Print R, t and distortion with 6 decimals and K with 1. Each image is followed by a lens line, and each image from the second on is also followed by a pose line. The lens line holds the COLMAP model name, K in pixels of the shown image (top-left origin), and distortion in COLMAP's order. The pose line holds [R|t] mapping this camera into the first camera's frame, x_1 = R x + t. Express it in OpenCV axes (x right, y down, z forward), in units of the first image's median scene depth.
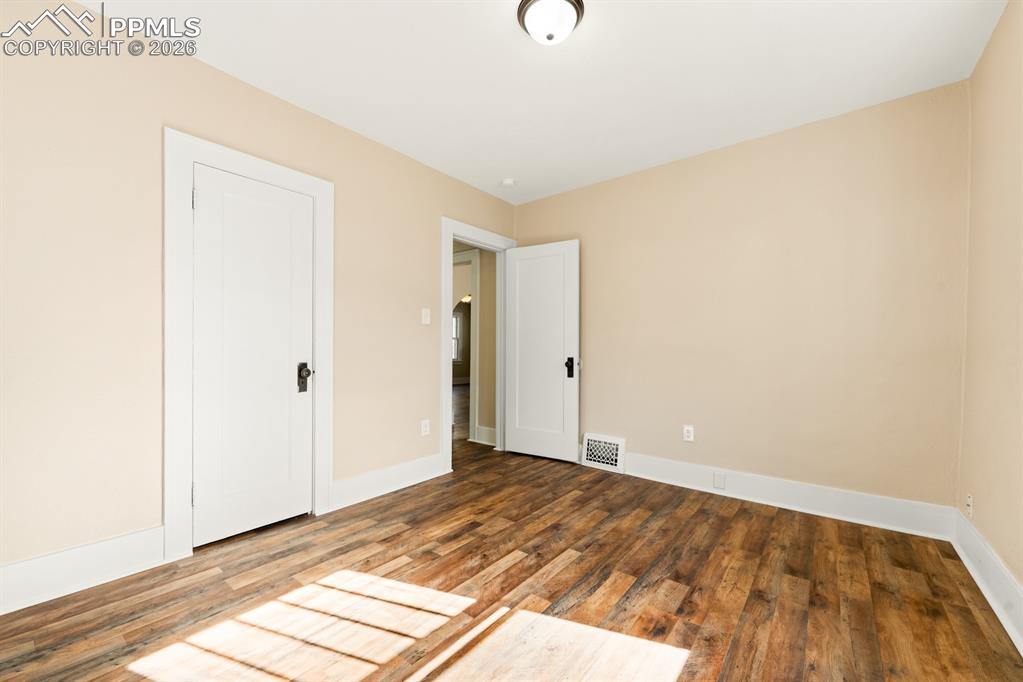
lens RADIAL K [[404.8, 0, 510.4], [0, 404.8, 348.4], [0, 0, 1]] dist [-0.000536, -0.000064]
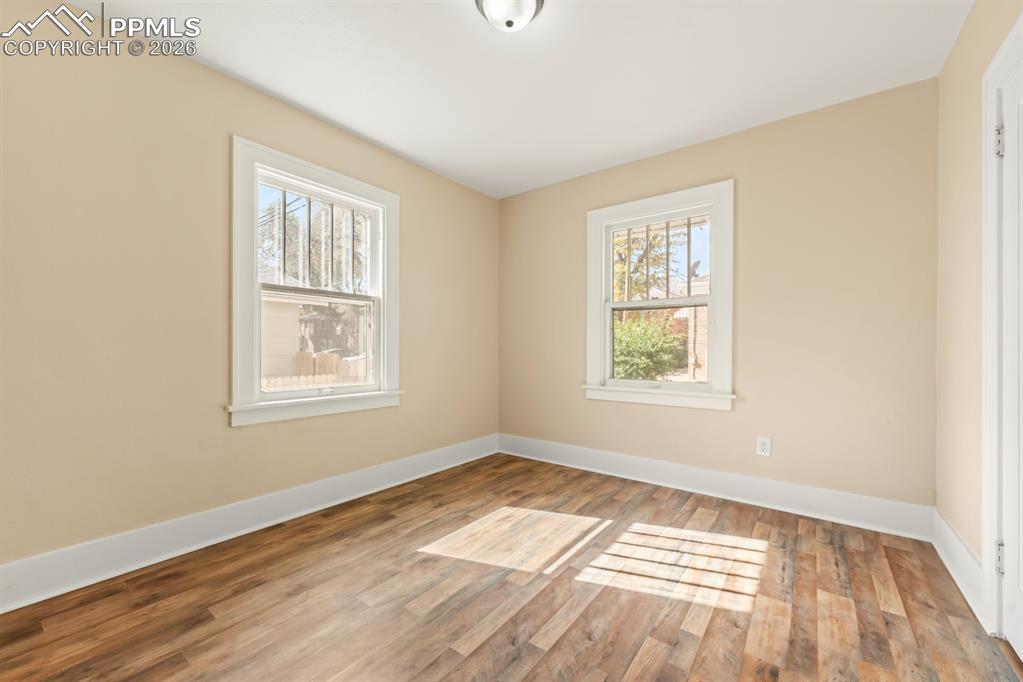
lens RADIAL K [[404.8, 0, 510.4], [0, 404.8, 348.4], [0, 0, 1]] dist [-0.000536, -0.000064]
pose [[-0.999654, -0.009669, -0.024457, 0.114017], [-0.009524, 0.999936, -0.006039, 0.009070], [0.024514, -0.005804, -0.999683, 1.993720]]
